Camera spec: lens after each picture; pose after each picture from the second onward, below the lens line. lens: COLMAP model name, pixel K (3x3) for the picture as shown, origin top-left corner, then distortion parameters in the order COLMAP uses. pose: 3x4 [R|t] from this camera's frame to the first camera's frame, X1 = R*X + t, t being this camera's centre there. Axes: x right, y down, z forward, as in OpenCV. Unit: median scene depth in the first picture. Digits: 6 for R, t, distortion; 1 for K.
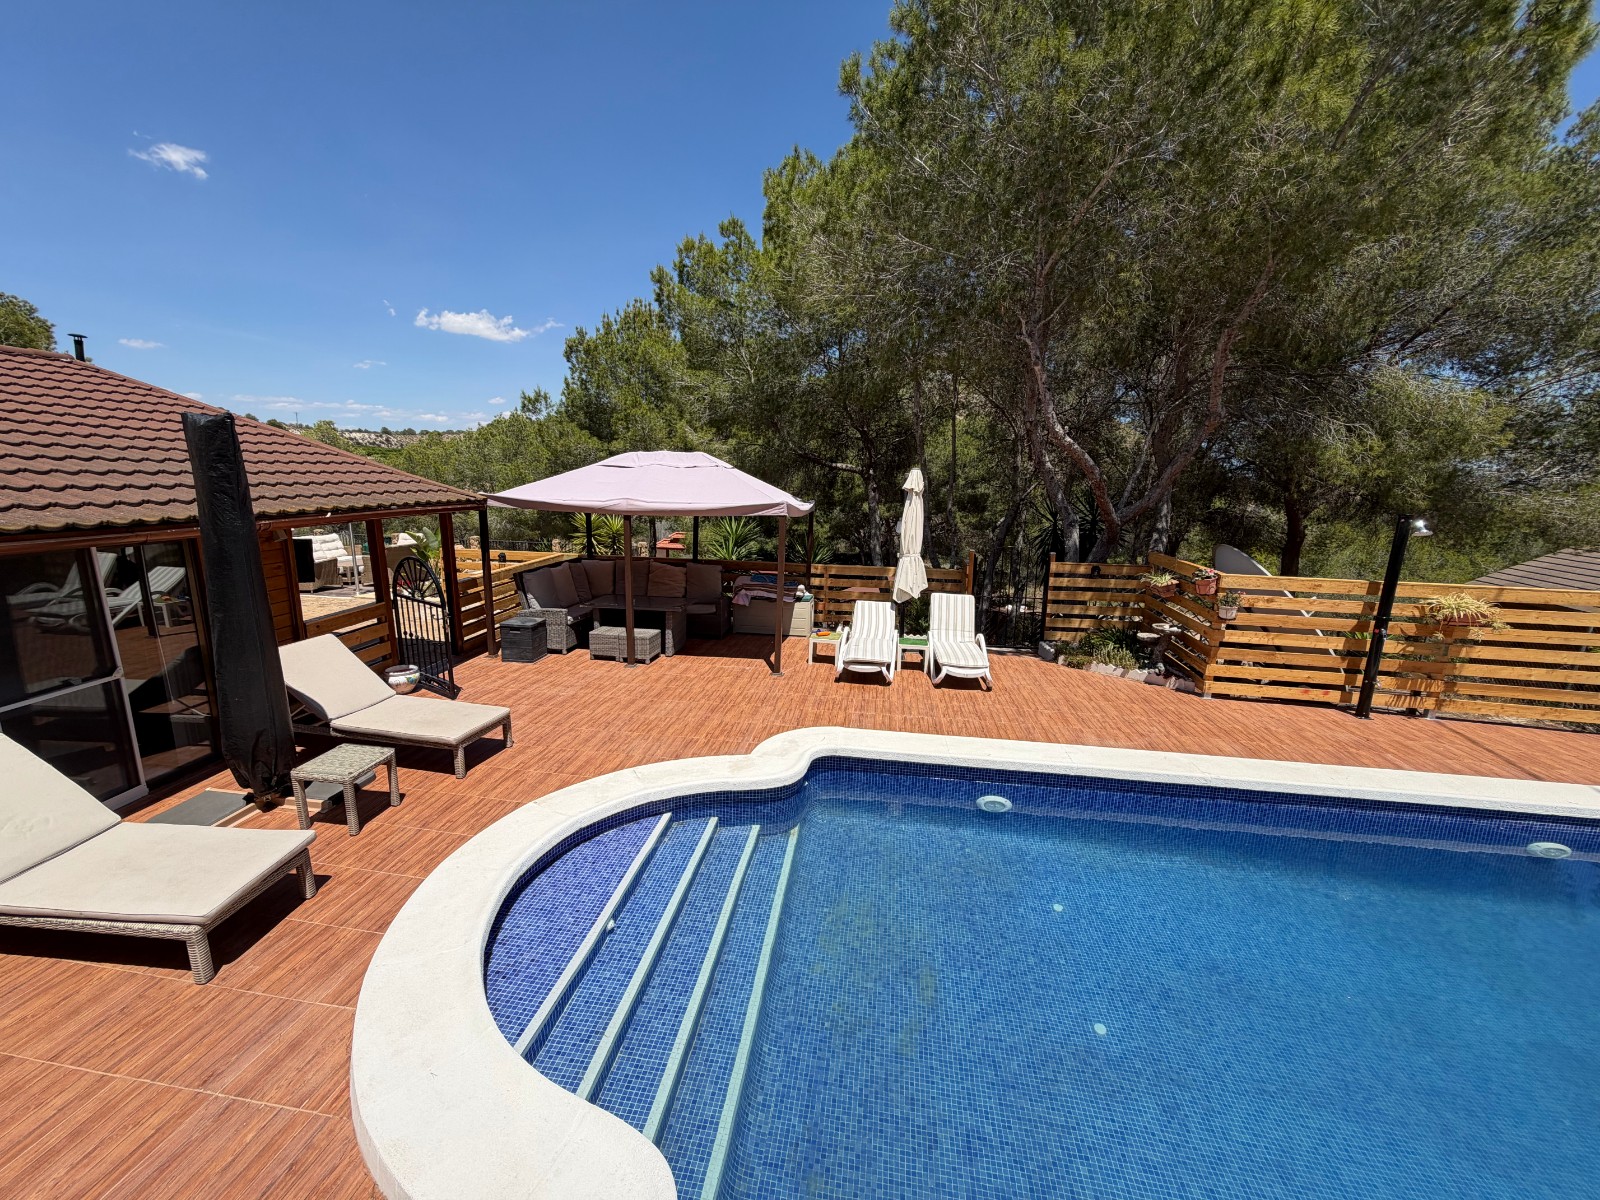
lens RADIAL K [[631.5, 0, 795.0], [0, 631.5, 600.3], [0, 0, 1]] dist [0.000880, -0.000098]
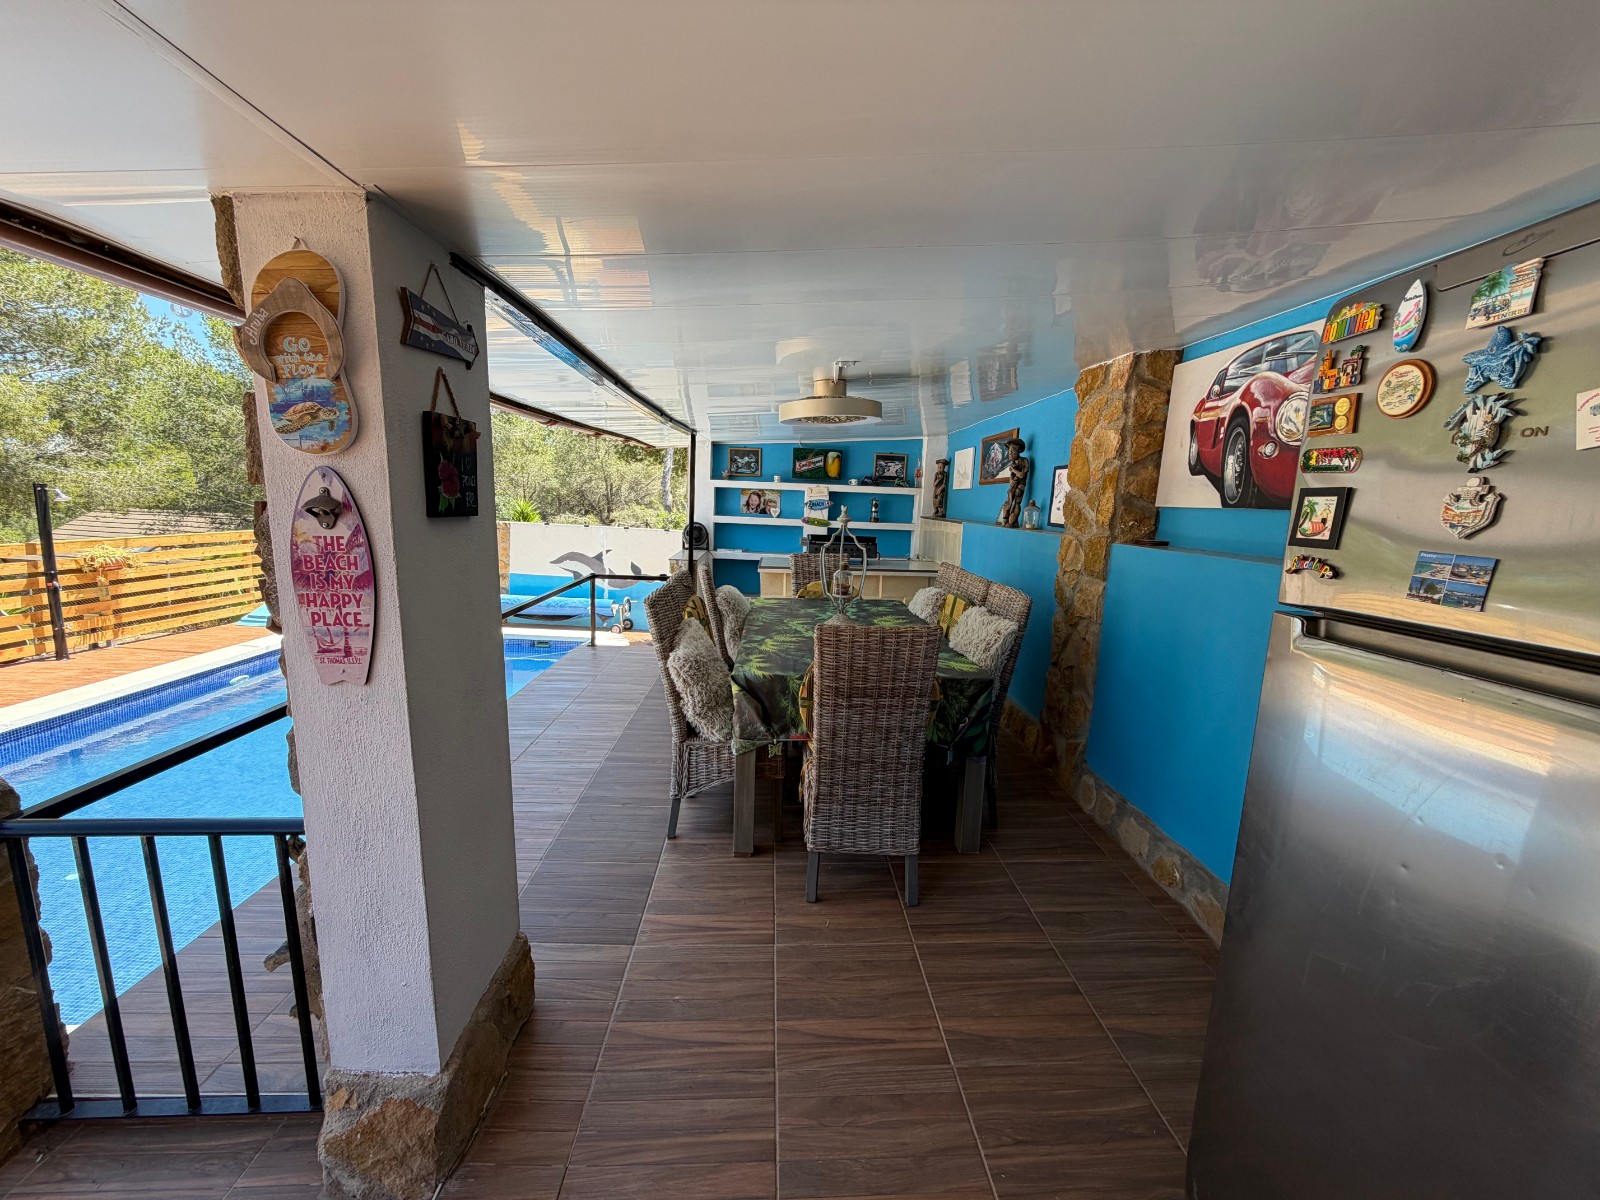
lens RADIAL K [[631.5, 0, 798.7], [0, 631.5, 606.3], [0, 0, 1]] dist [0.000880, -0.000098]
pose [[-0.186394, -0.190603, 0.963809, -0.409567], [0.144035, 0.965100, 0.218713, 0.027276], [-0.971860, 0.179589, -0.152435, -0.138029]]
